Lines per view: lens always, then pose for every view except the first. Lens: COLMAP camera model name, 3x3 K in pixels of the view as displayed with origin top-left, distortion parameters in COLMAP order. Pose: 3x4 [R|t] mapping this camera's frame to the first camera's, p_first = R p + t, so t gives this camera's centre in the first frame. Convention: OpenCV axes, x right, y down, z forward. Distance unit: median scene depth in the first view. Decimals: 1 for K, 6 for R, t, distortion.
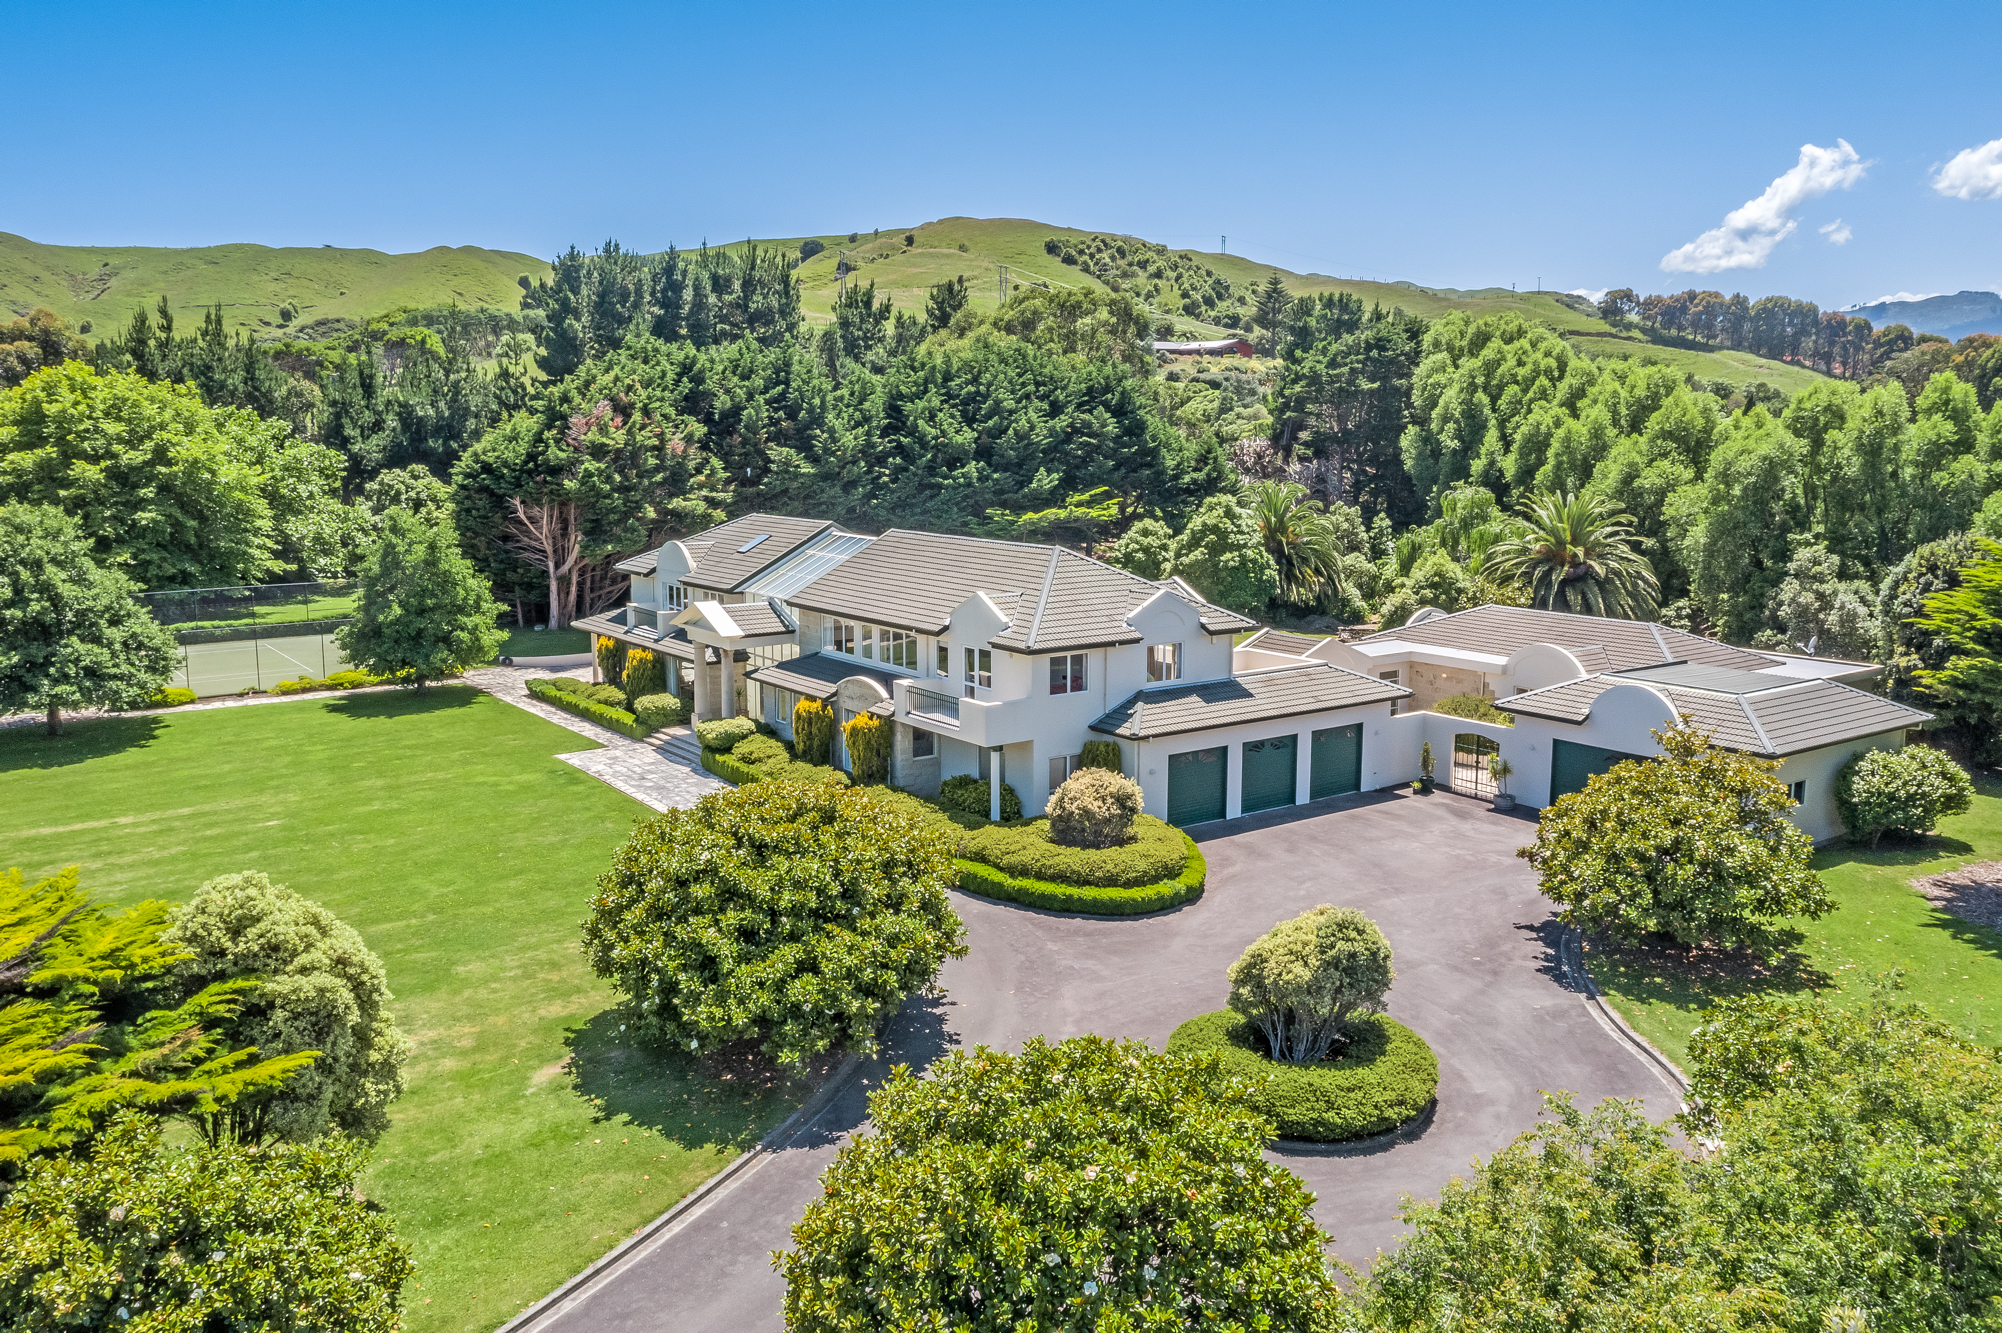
lens RADIAL K [[1550.0, 0, 993.6], [0, 1550.0, 672.8], [0, 0, 1]] dist [-0.014119, 0.005020]
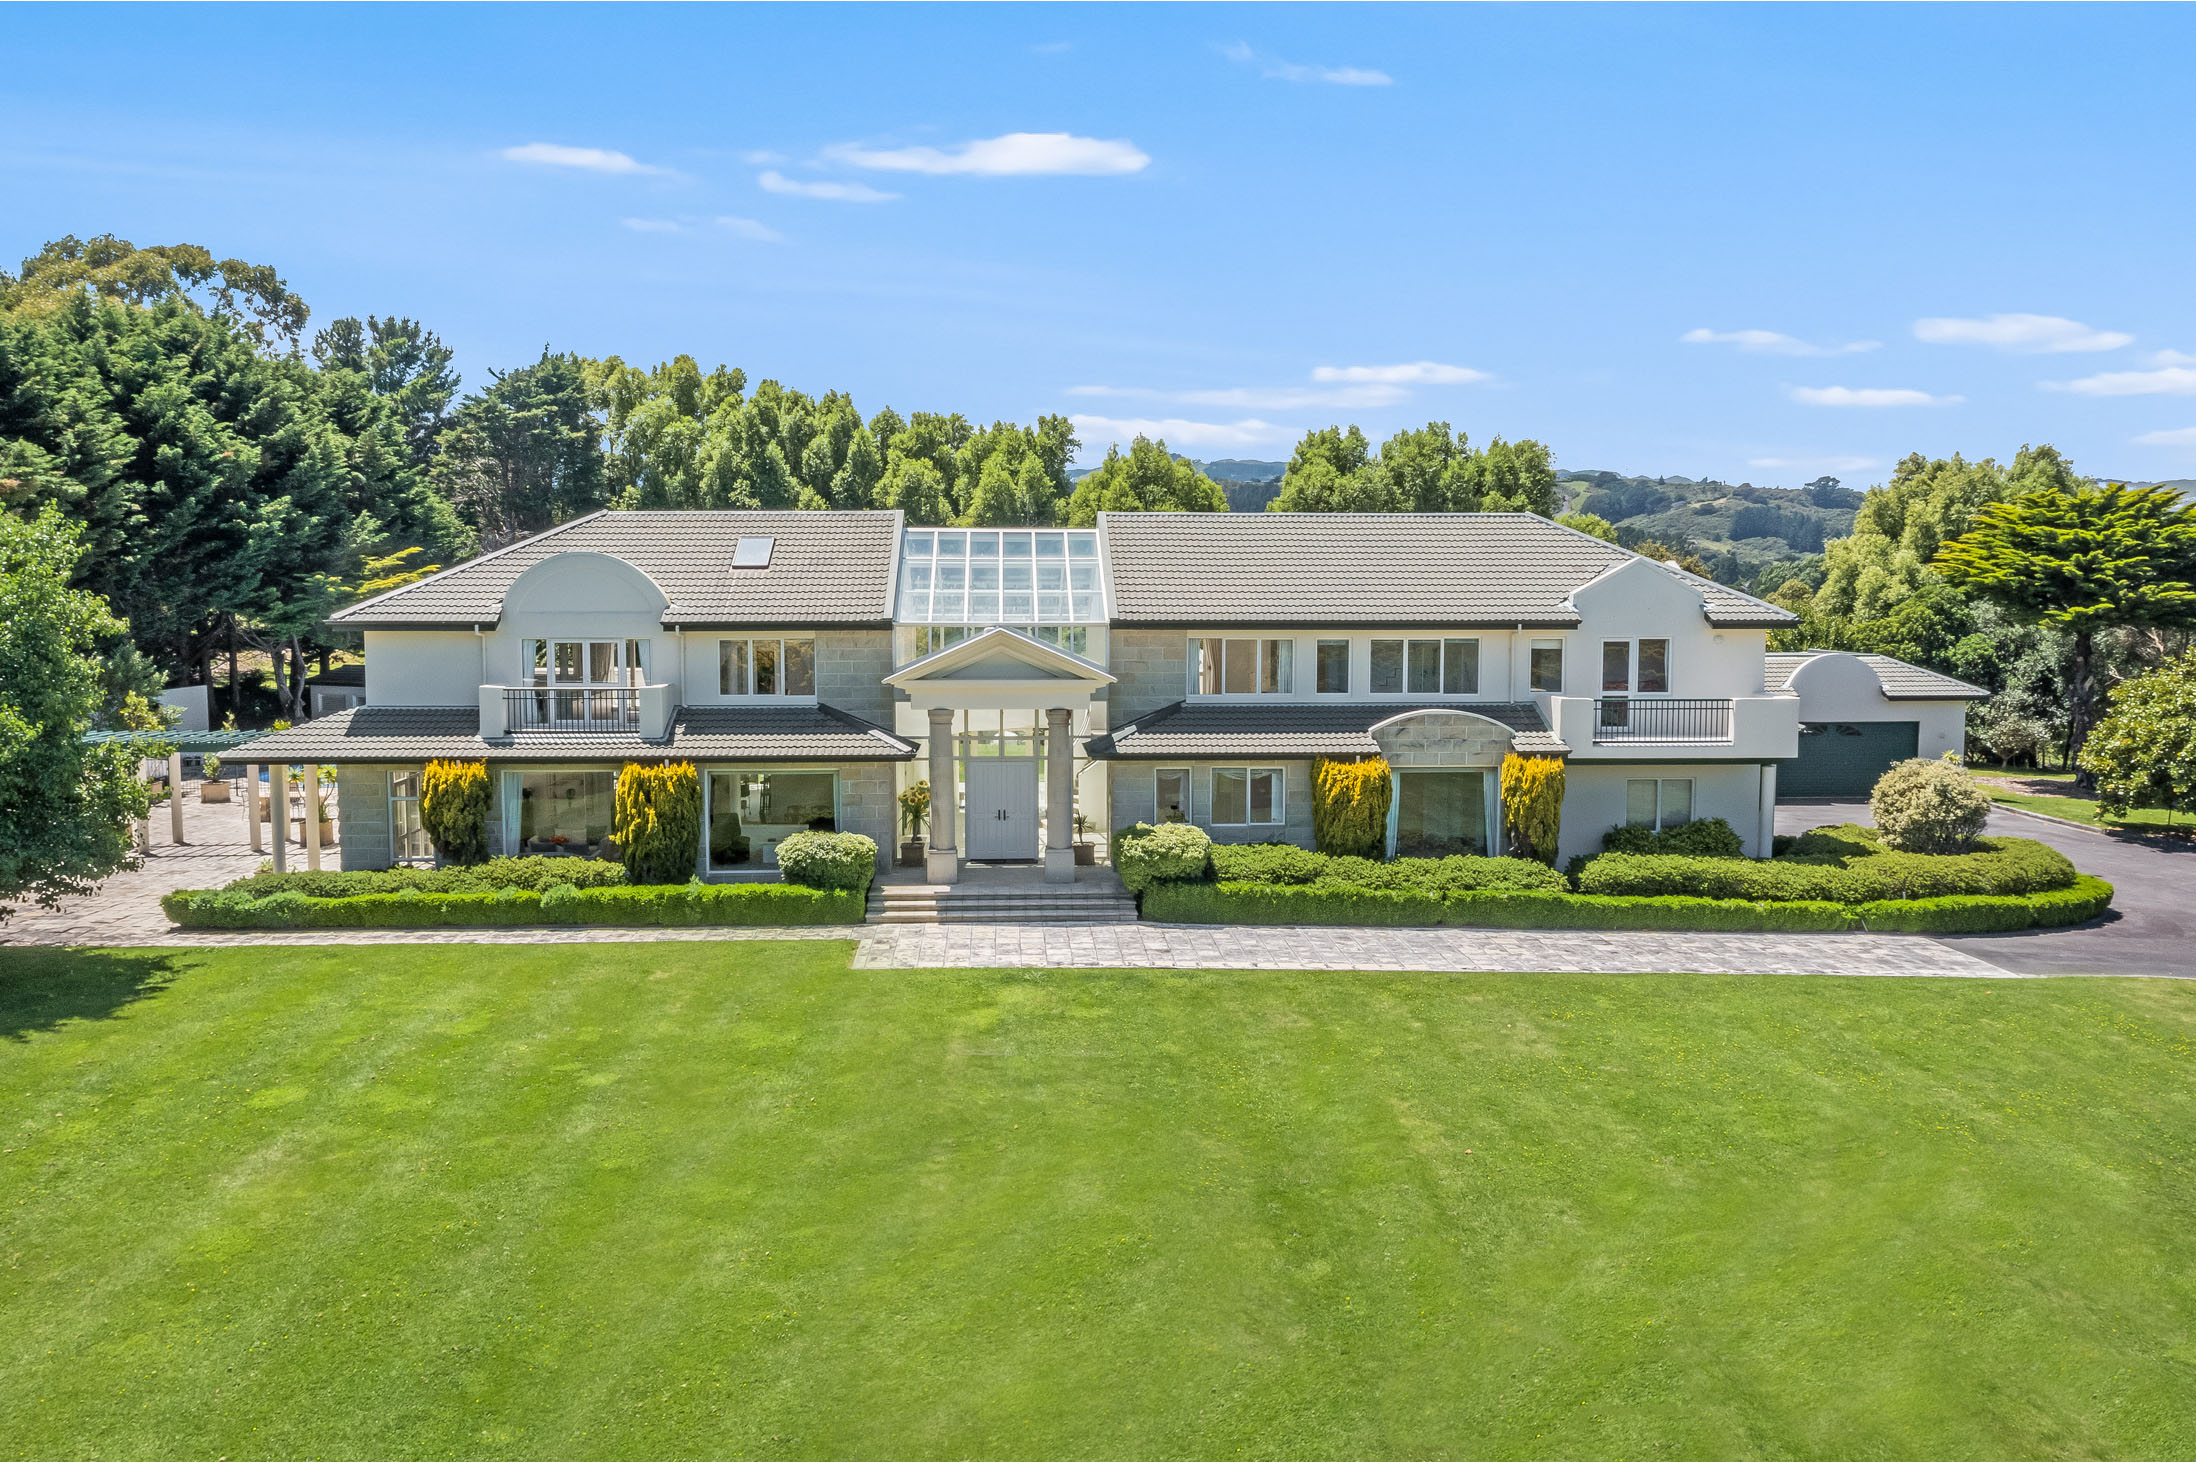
lens RADIAL K [[1700.2, 0, 1097.1], [0, 1700.2, 731.5], [0, 0, 1]] dist [-0.014119, 0.005020]
pose [[0.532595, -0.073797, 0.843147, -0.374493], [0.136031, 0.990704, 0.000785, -0.004124], [-0.835367, 0.114276, 0.537683, 0.375062]]
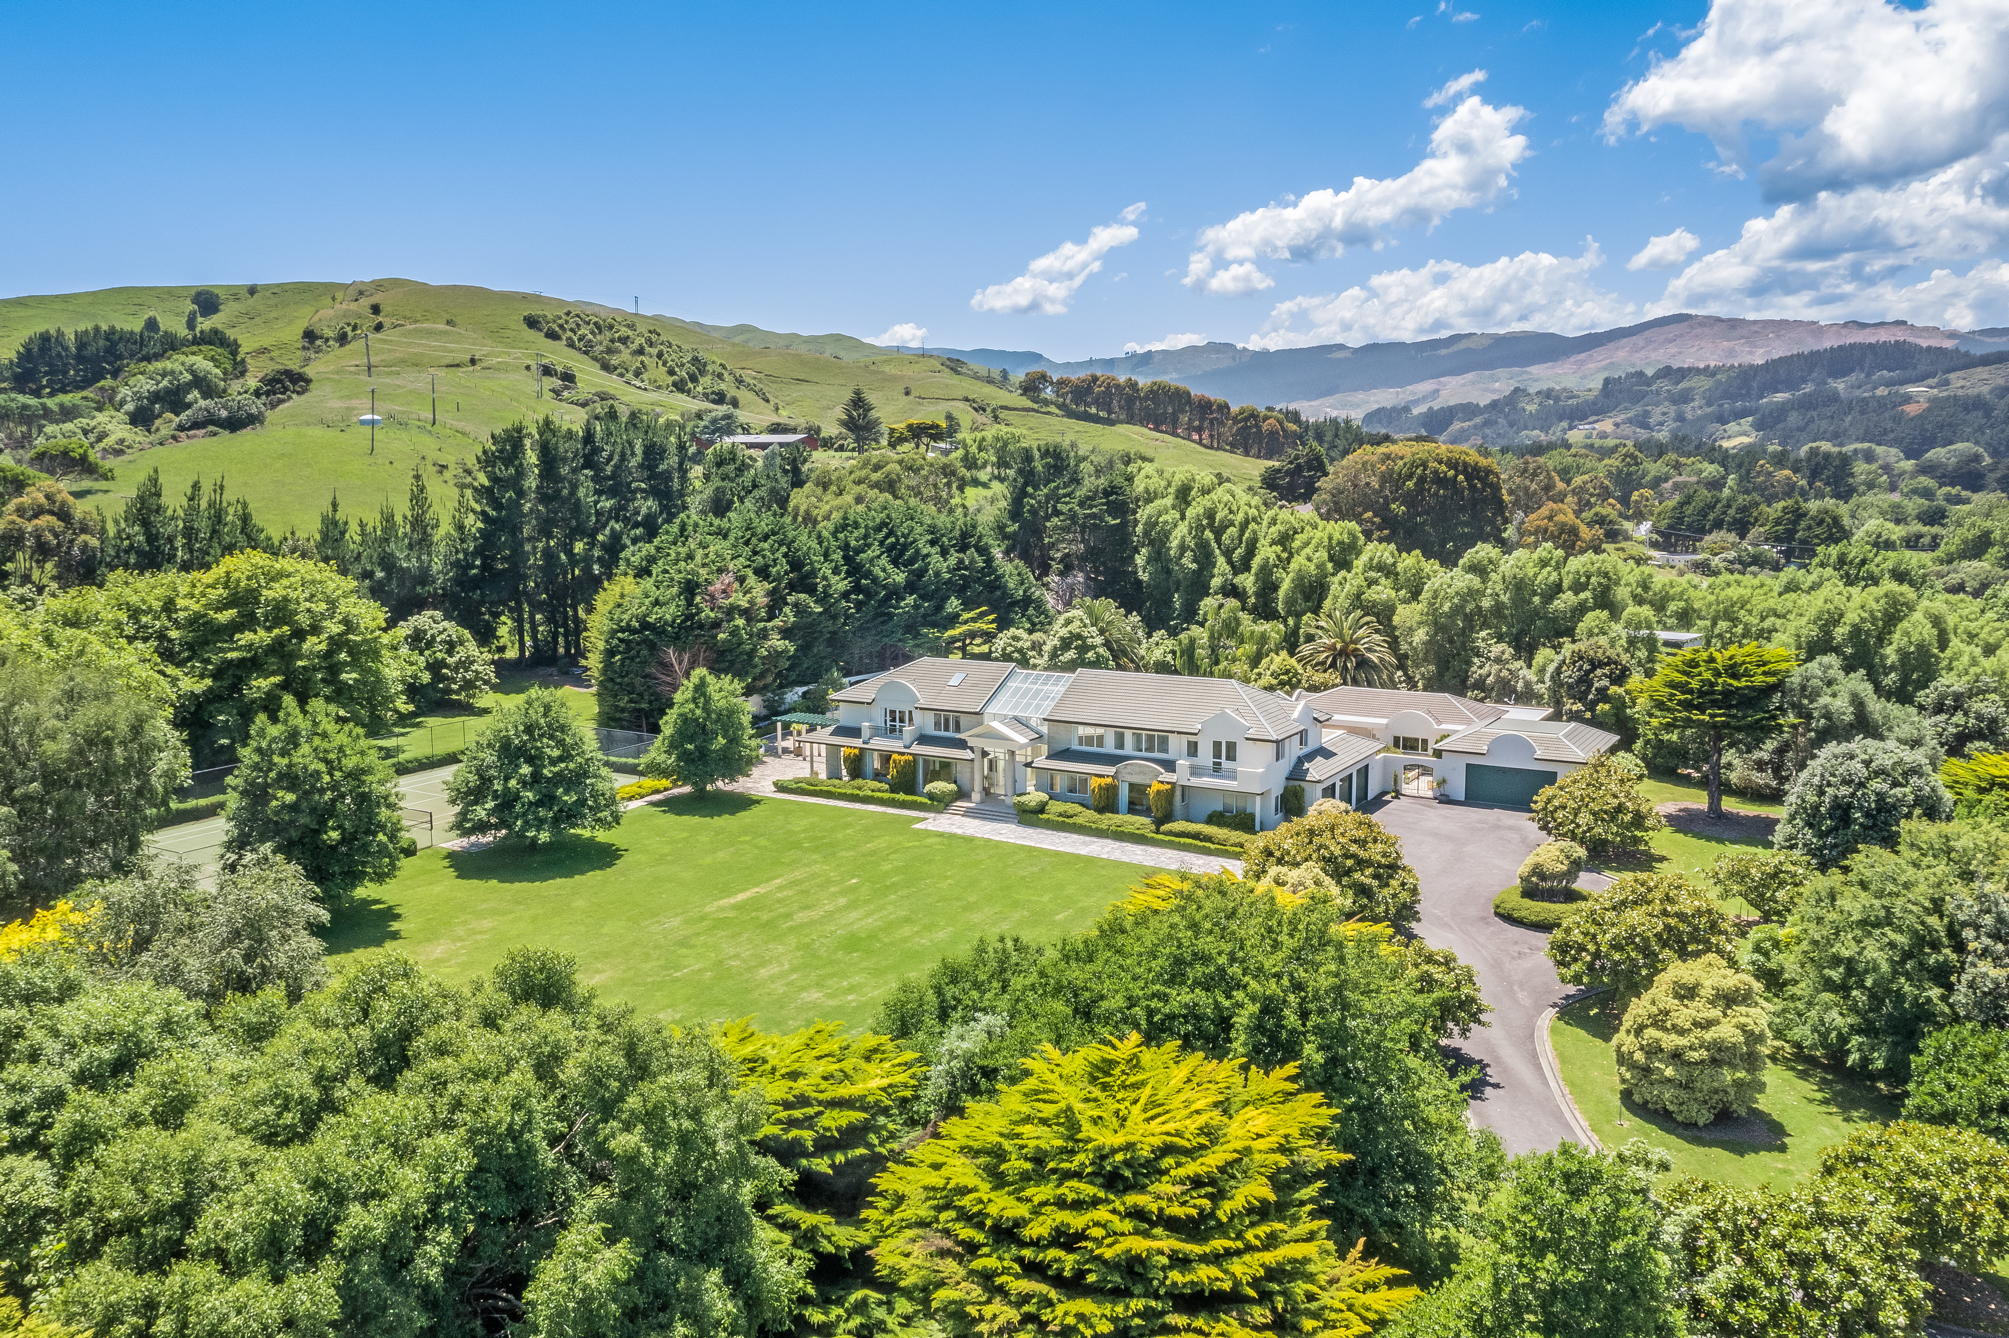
lens RADIAL K [[1555.5, 0, 1008.2], [0, 1555.5, 664.1], [0, 0, 1]] dist [-0.014119, 0.005020]
pose [[0.912760, -0.059269, 0.404174, -0.463684], [0.071189, 0.997357, -0.014514, -0.046198], [-0.402246, 0.042020, 0.914567, -0.273937]]
